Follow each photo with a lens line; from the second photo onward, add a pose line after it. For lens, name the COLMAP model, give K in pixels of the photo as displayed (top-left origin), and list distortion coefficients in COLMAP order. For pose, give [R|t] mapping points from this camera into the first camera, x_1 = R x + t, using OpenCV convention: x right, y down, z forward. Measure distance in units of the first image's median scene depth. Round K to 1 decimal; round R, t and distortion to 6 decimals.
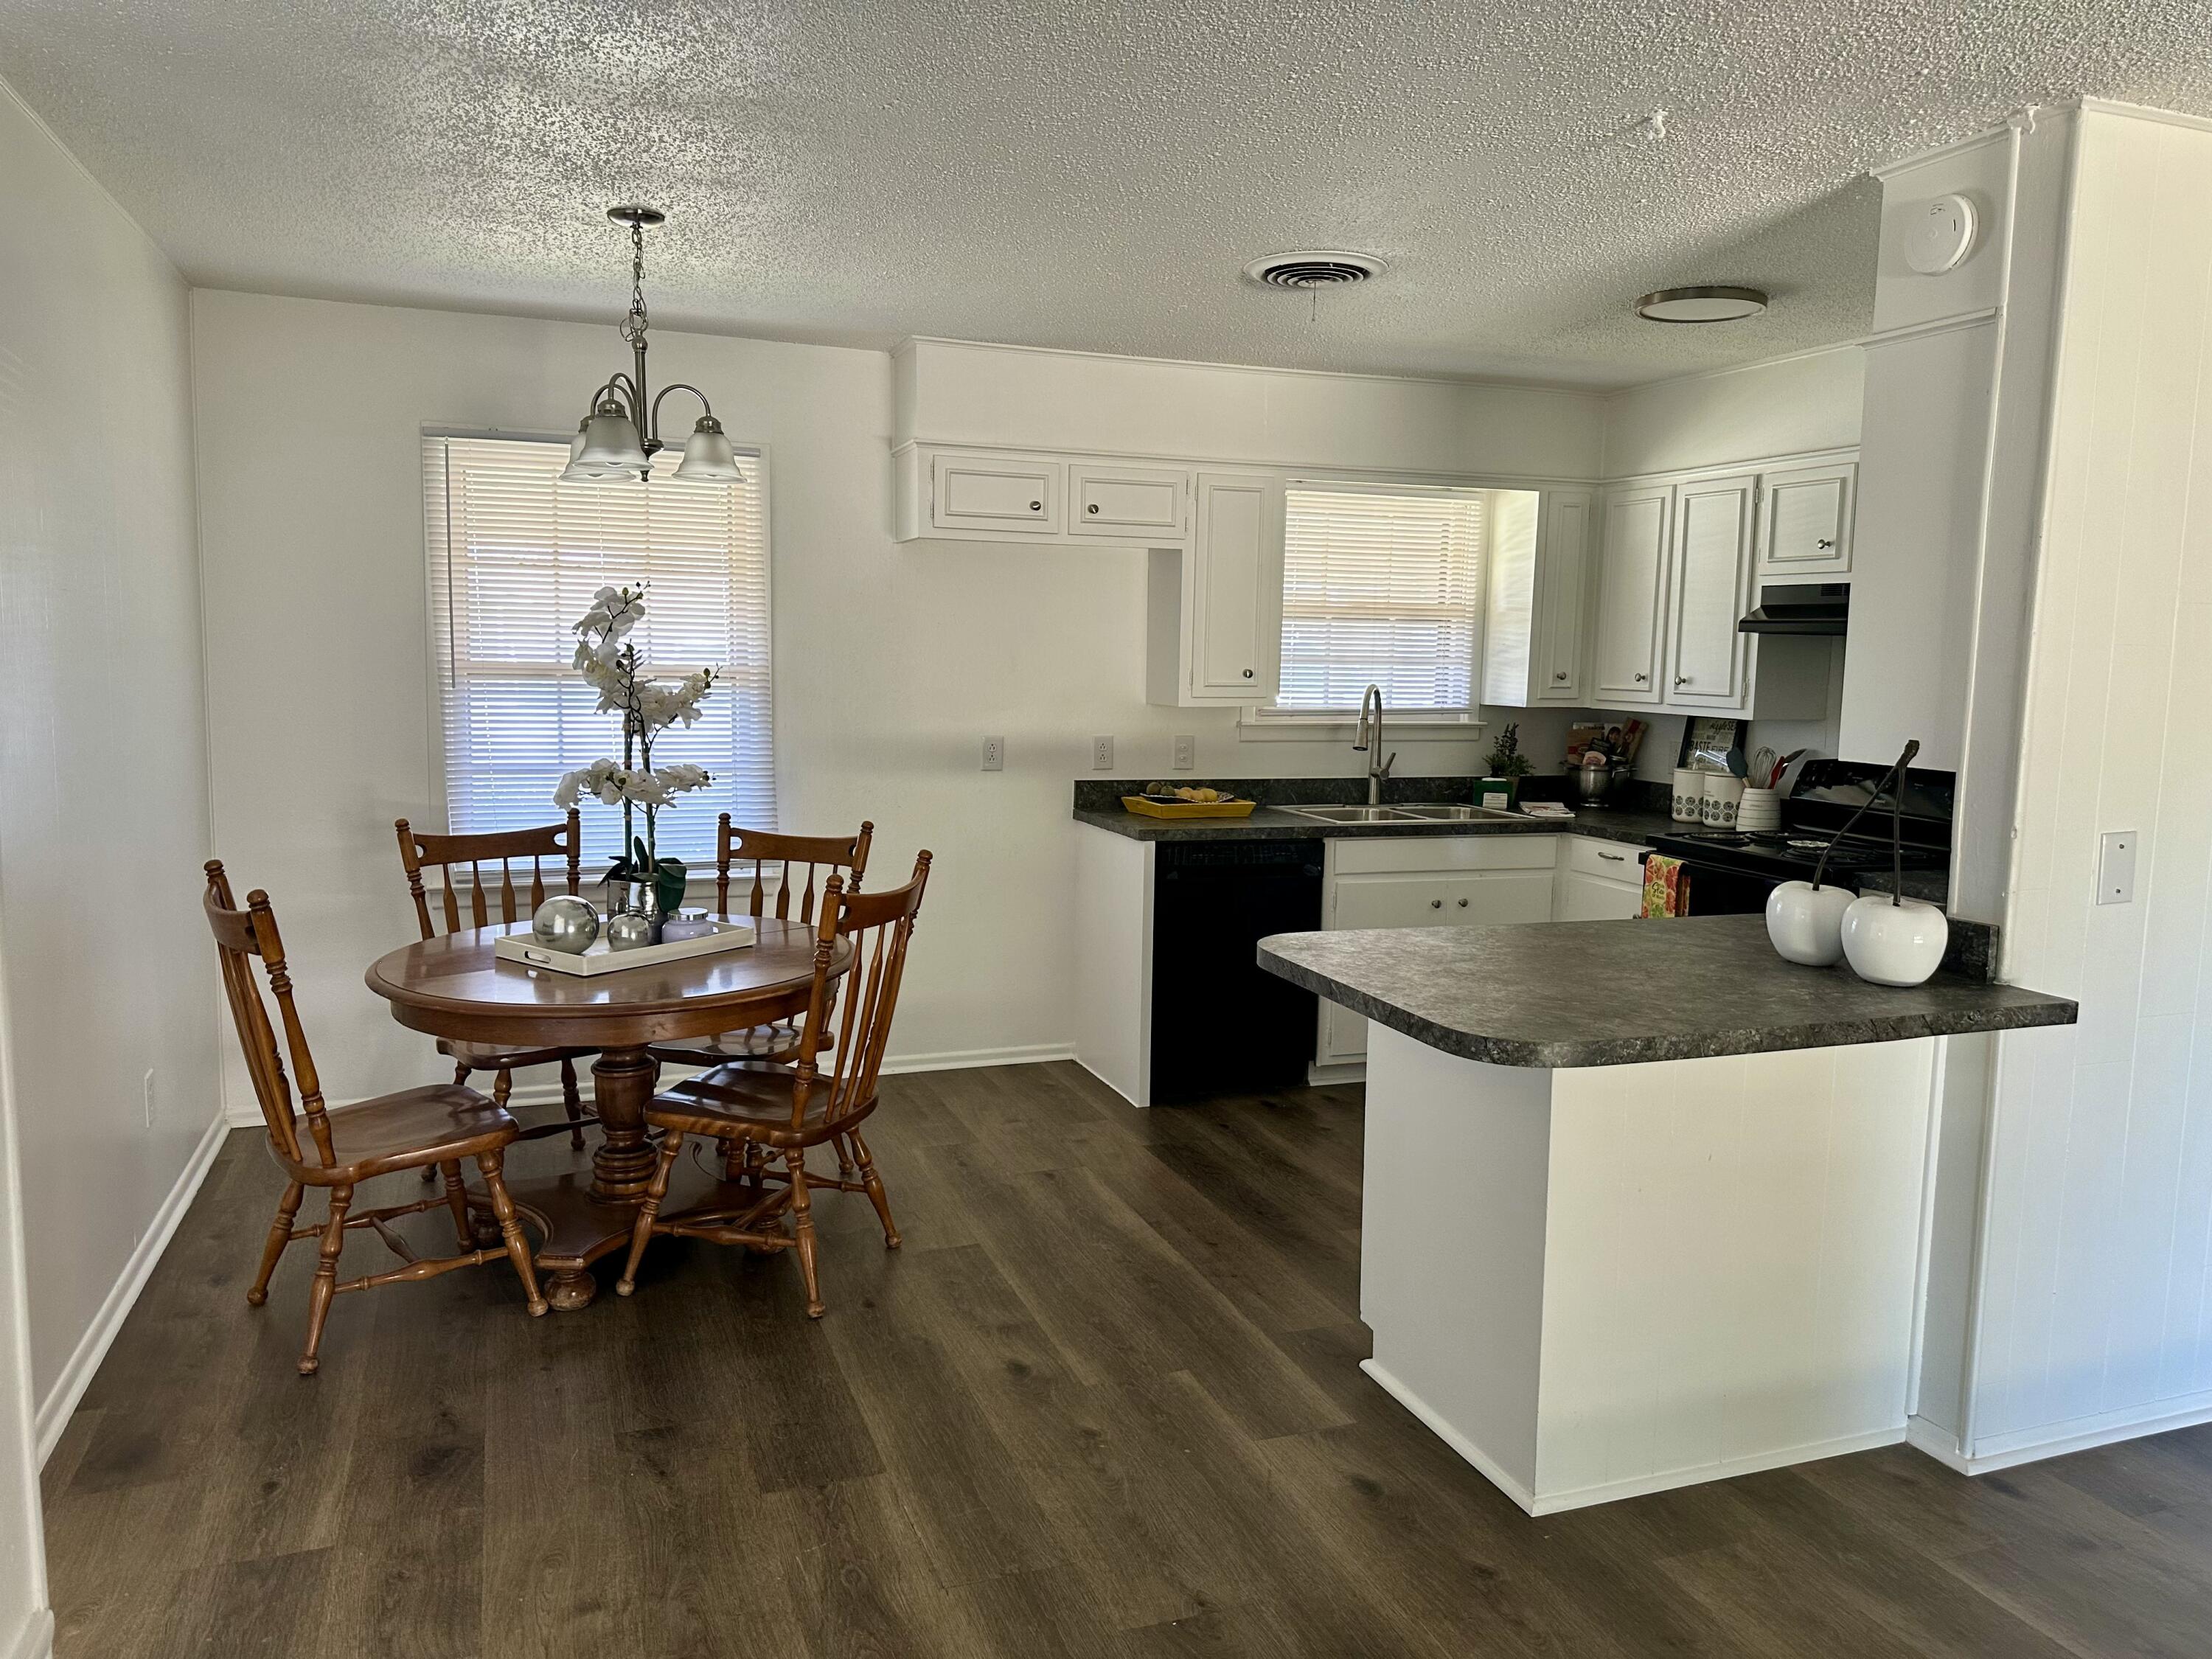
lens RADIAL K [[1547.0, 0, 1099.7], [0, 1547.0, 825.1], [0, 0, 1]] dist [0.031656, -0.020591]
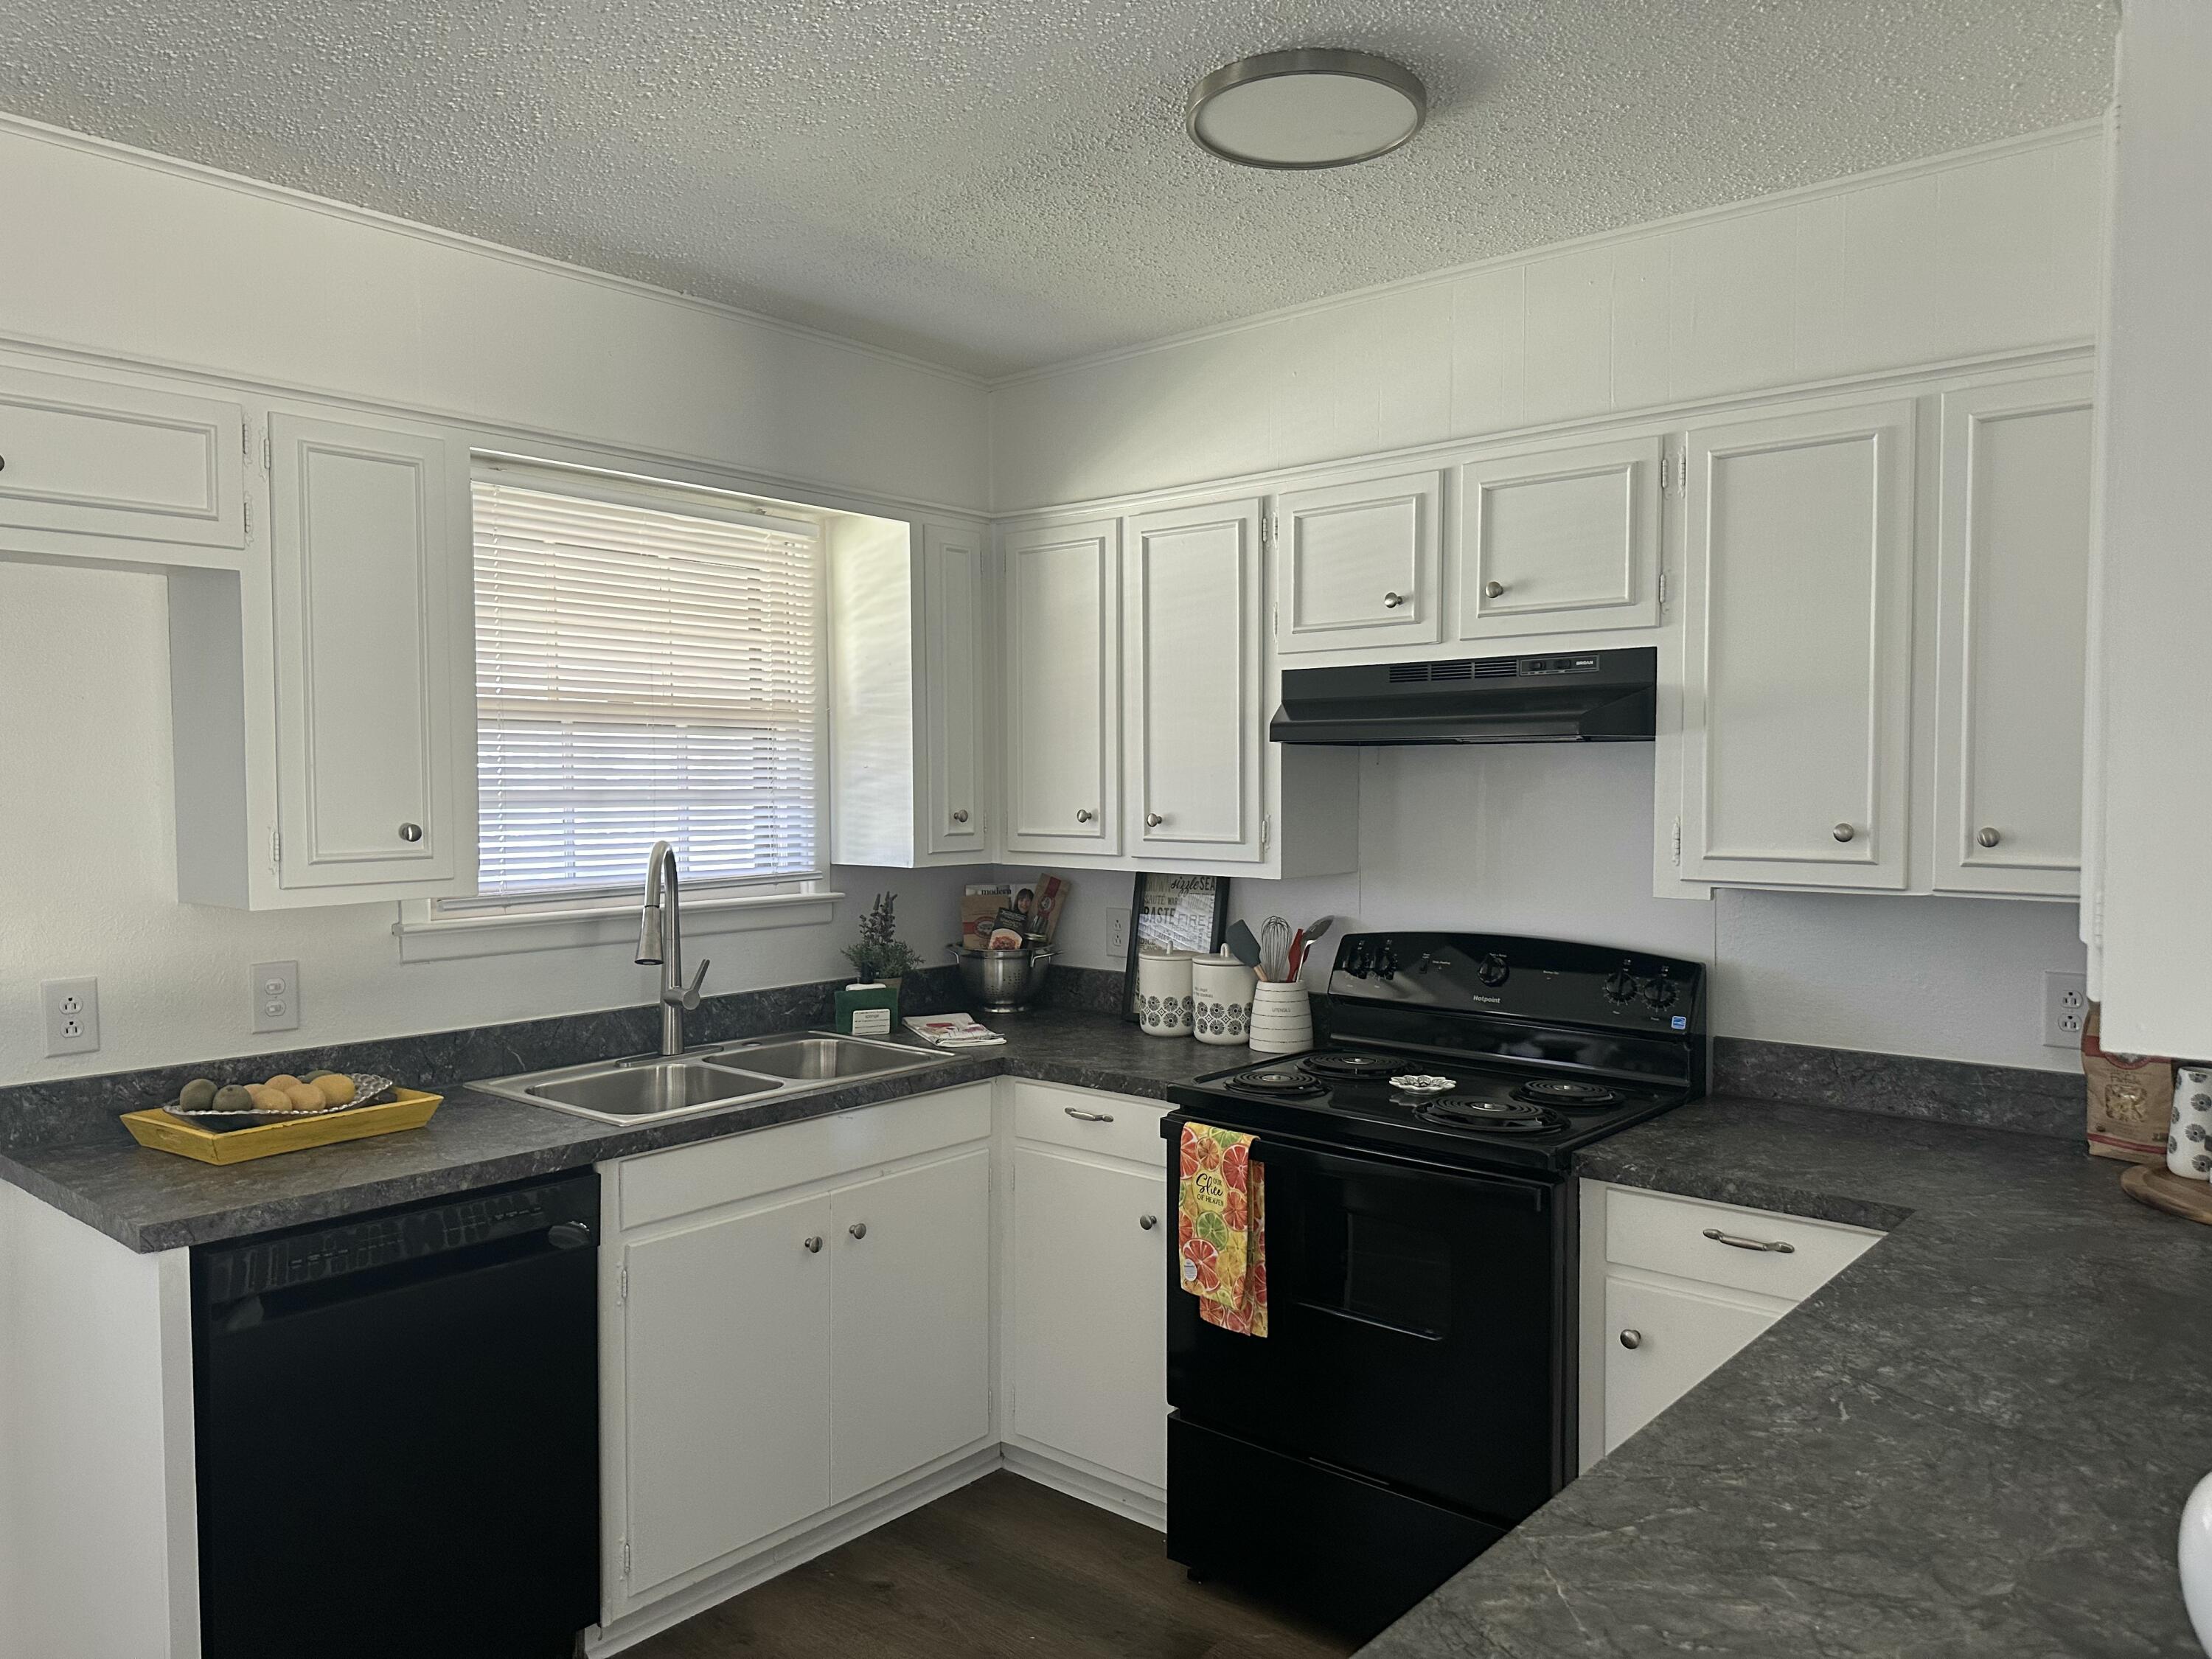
lens RADIAL K [[1547.0, 0, 1100.5], [0, 1547.0, 852.3], [0, 0, 1]] dist [0.031656, -0.020591]
pose [[0.876275, -0.042441, 0.479939, 0.048472], [0.072550, 0.996378, -0.044353, -0.052217], [-0.476318, 0.073685, 0.876180, 0.448509]]
